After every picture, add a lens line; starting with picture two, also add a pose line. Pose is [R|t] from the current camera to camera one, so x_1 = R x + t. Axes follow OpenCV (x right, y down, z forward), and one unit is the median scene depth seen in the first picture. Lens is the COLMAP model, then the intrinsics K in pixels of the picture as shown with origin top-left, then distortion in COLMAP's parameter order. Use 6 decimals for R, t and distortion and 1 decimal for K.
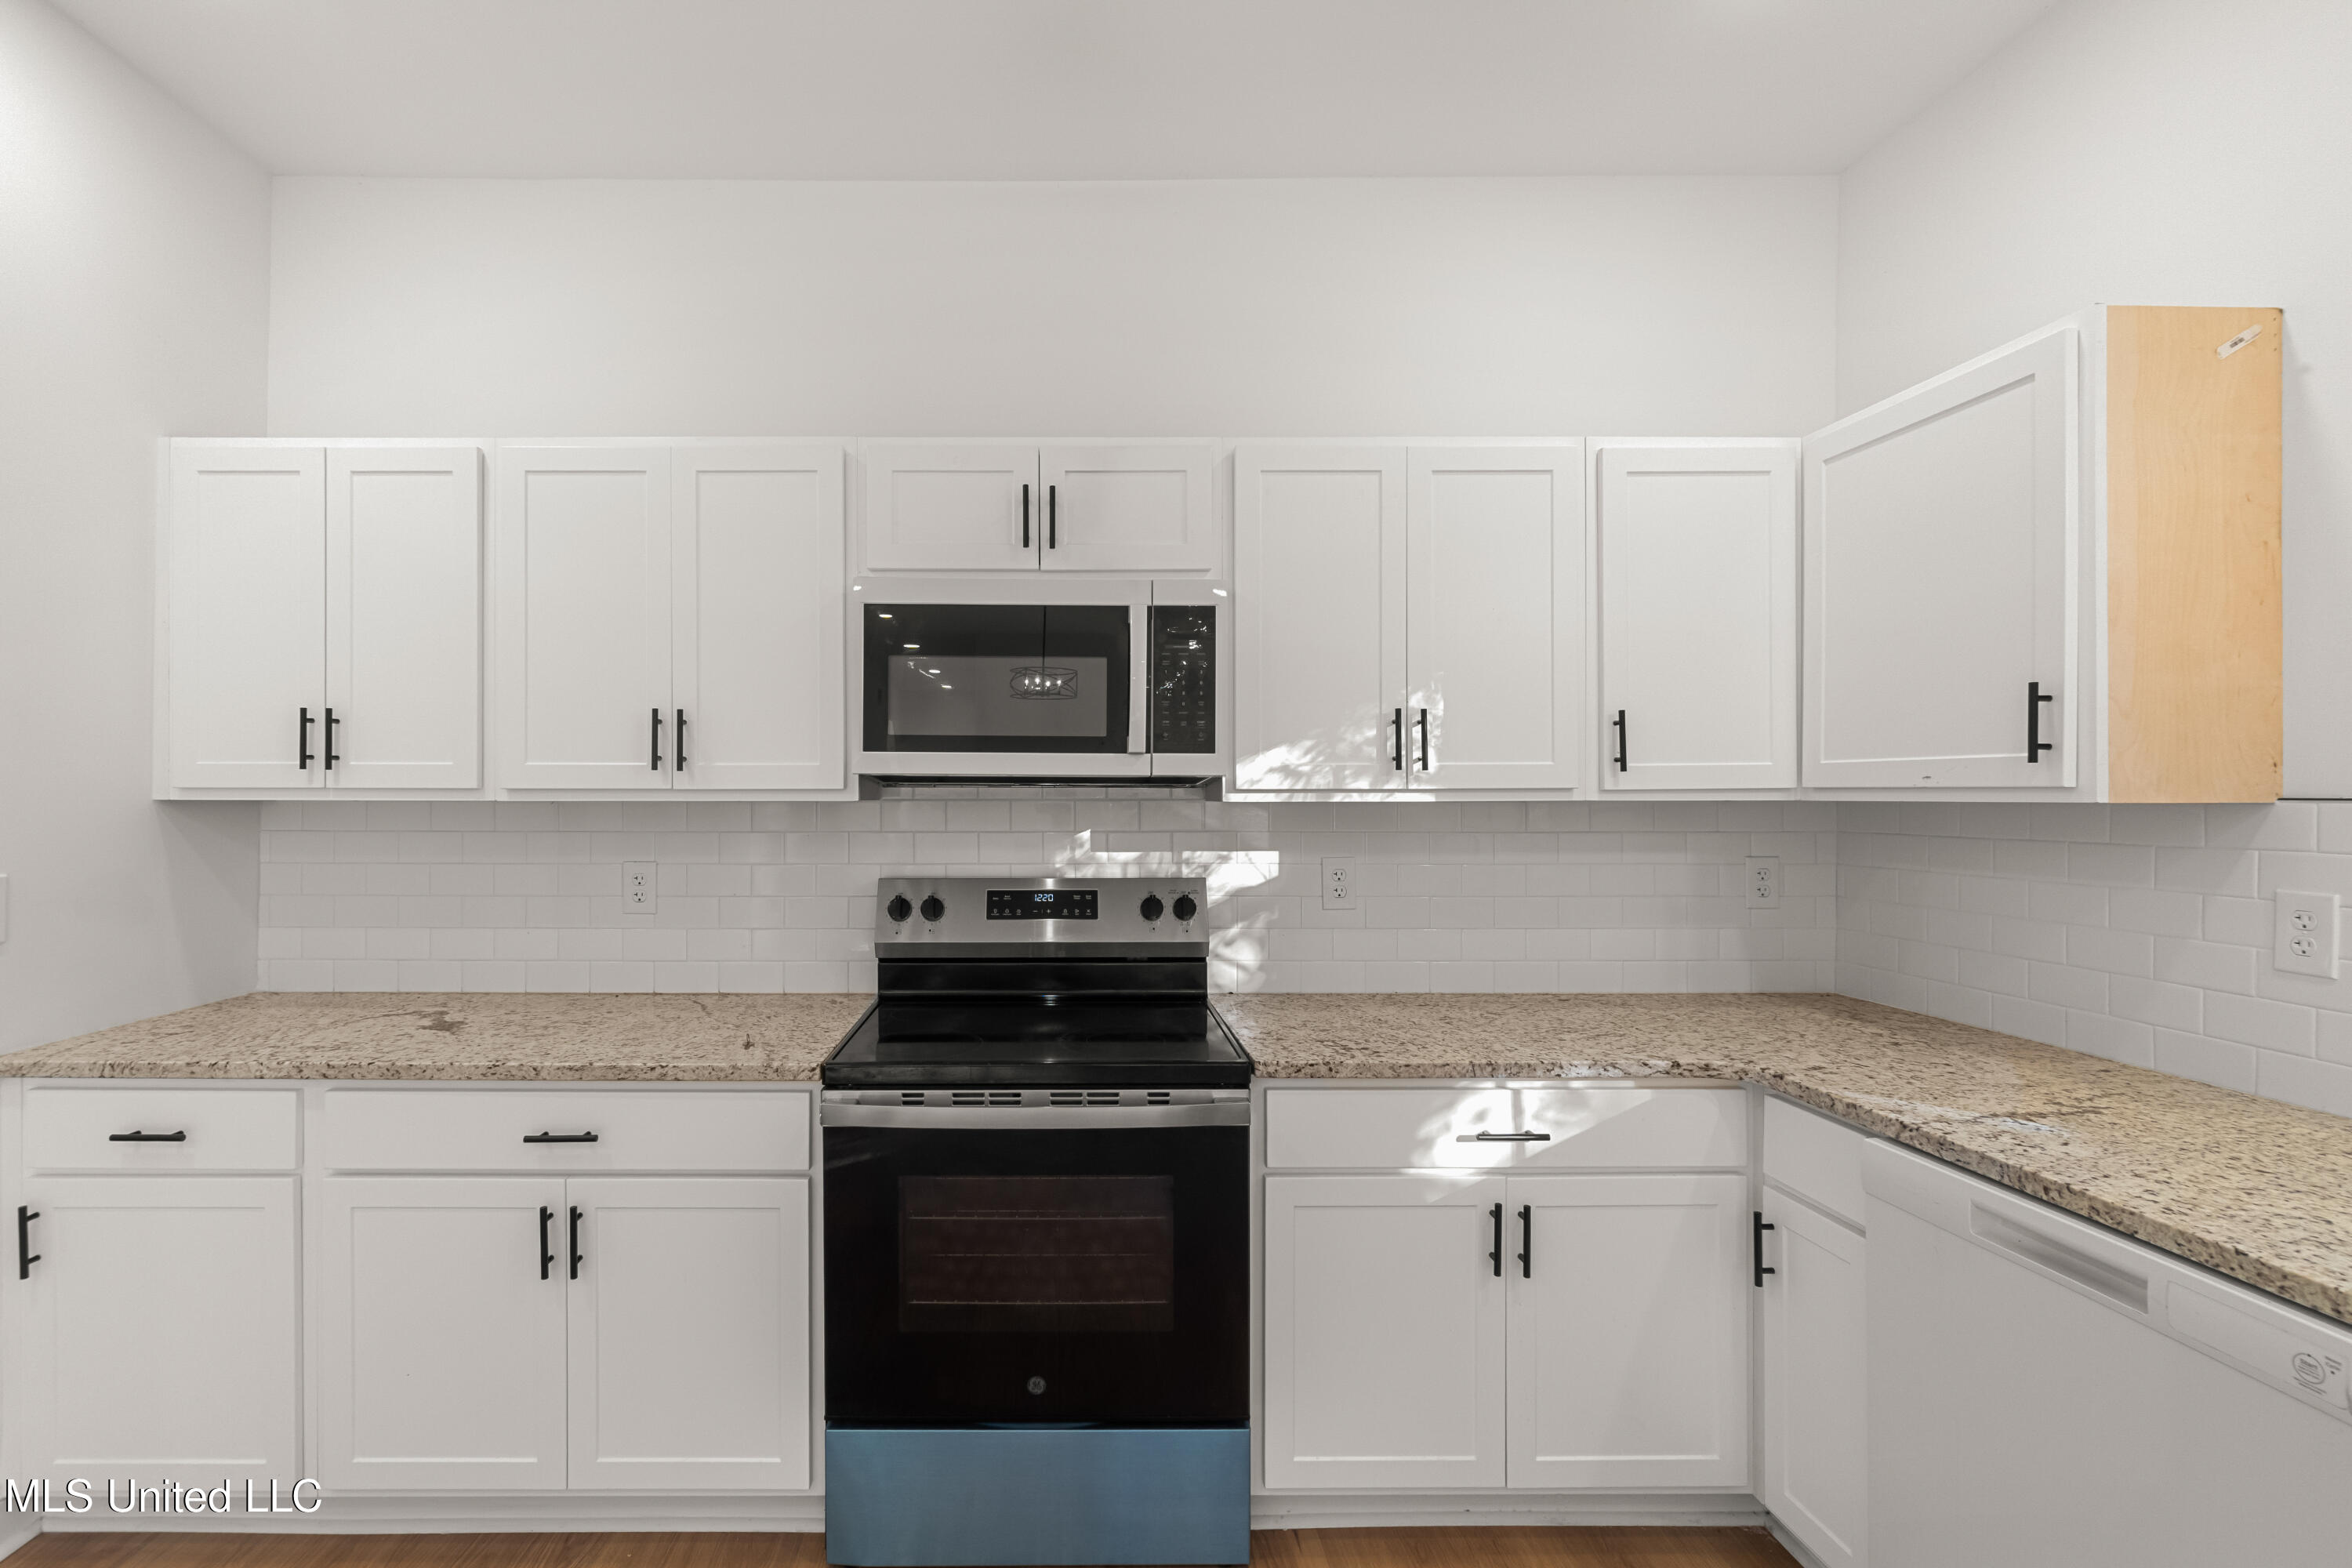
lens RADIAL K [[1034.7, 0, 1067.0], [0, 1034.7, 795.6], [0, 0, 1]] dist [-0.011431, 0.000782]
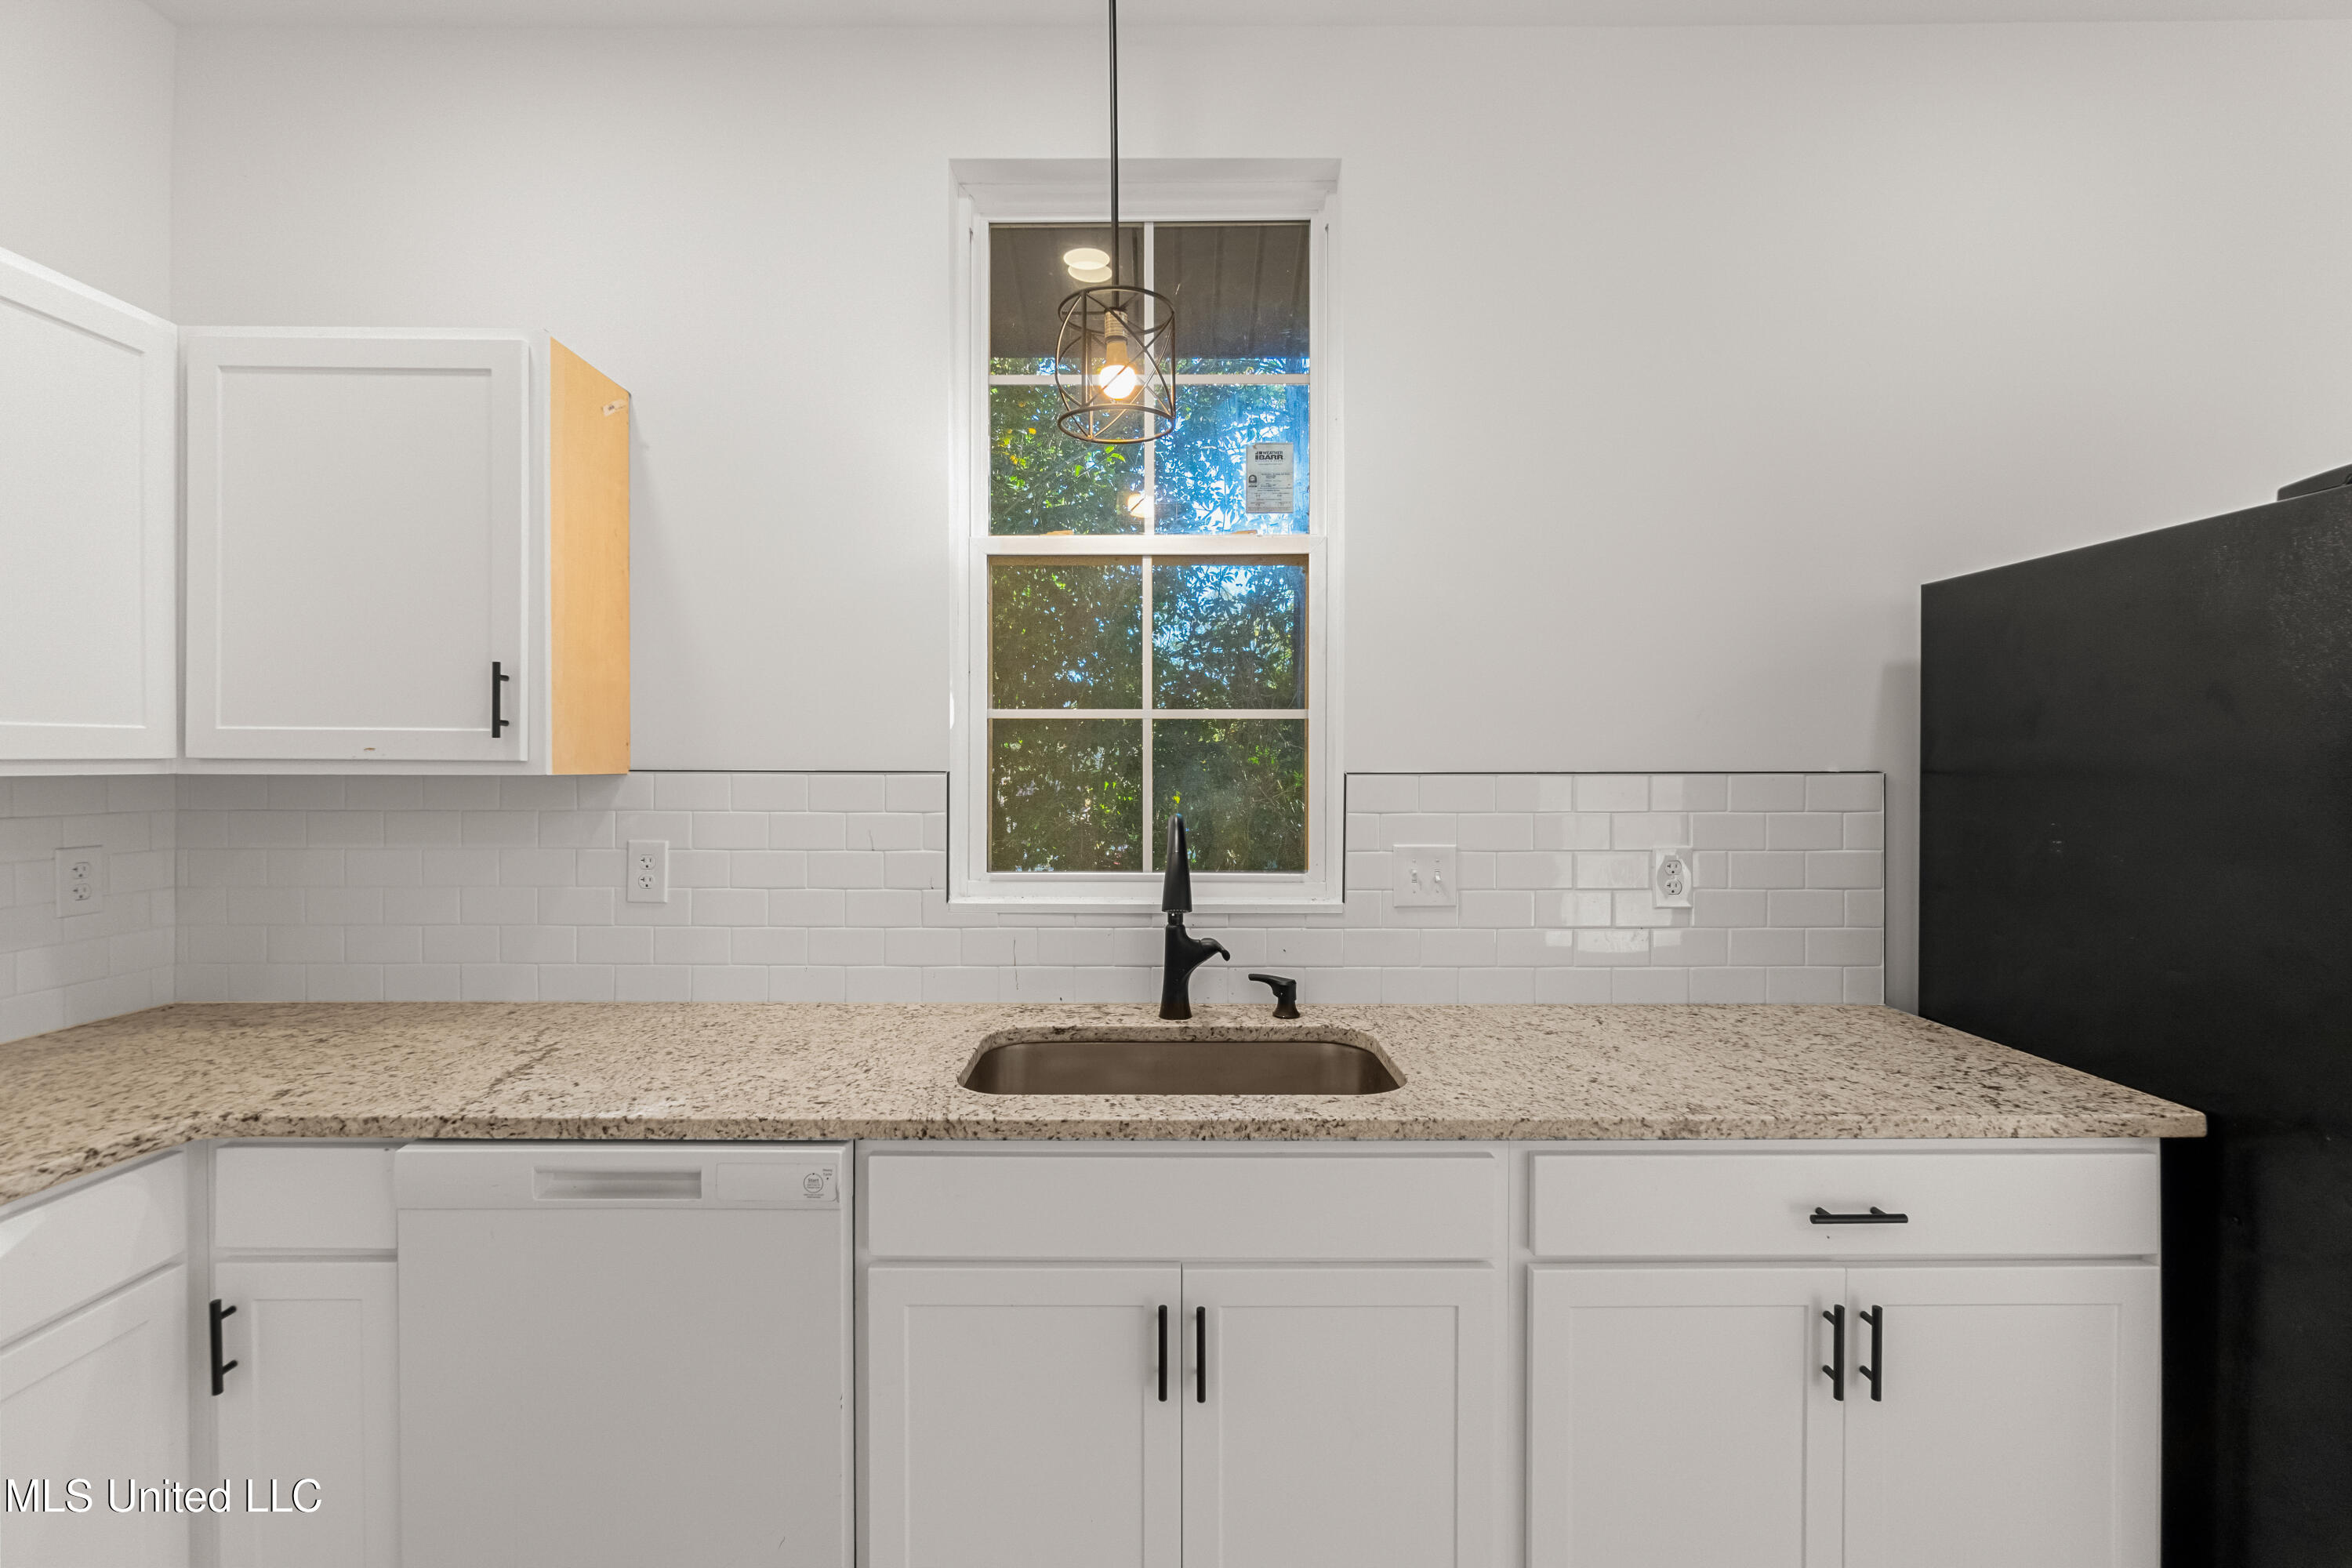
lens RADIAL K [[1034.7, 0, 1175.6], [0, 1034.7, 757.8], [0, 0, 1]] dist [-0.011431, 0.000782]
pose [[0.009286, 0.001999, 0.999955, -0.100228], [-0.003235, 0.999993, -0.001969, -0.010396], [-0.999952, -0.003216, 0.009292, 0.252102]]
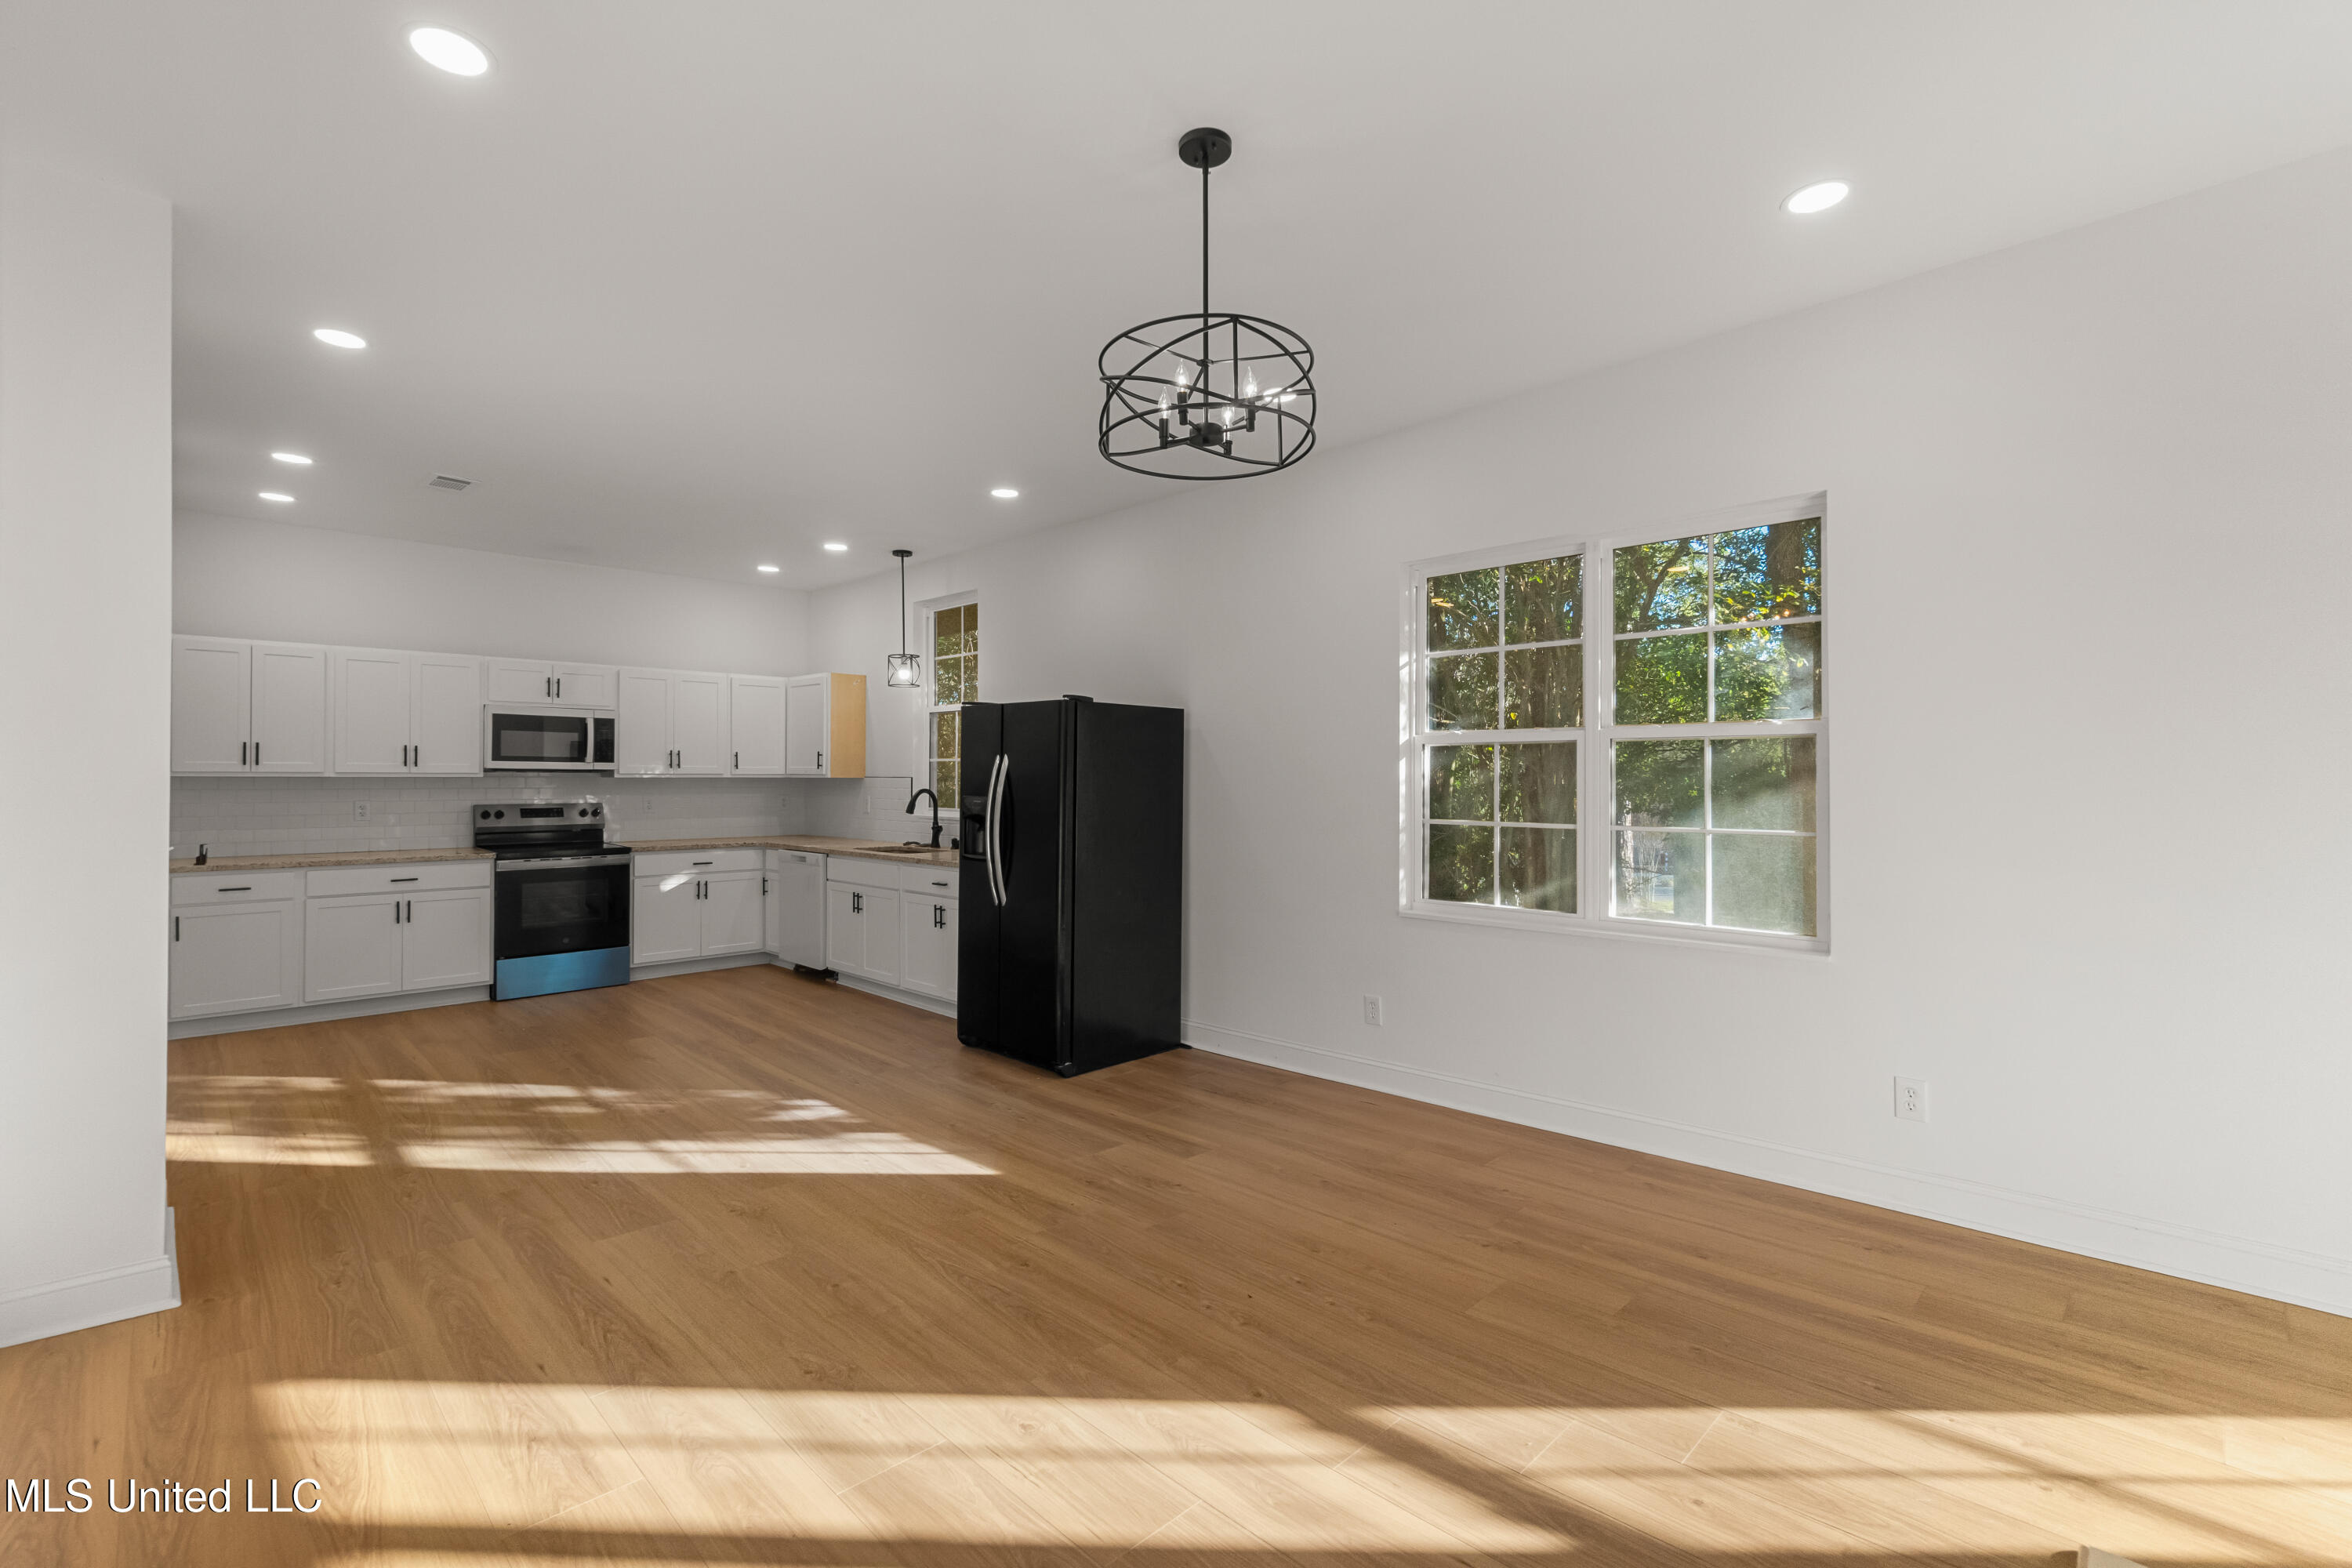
lens RADIAL K [[1034.7, 0, 1170.5], [0, 1034.7, 763.5], [0, 0, 1]] dist [-0.011431, 0.000782]
pose [[0.708581, 0.009339, 0.705568, -1.060775], [-0.003955, 0.999949, -0.009264, -0.016515], [-0.705619, 0.003774, 0.708582, -2.987120]]
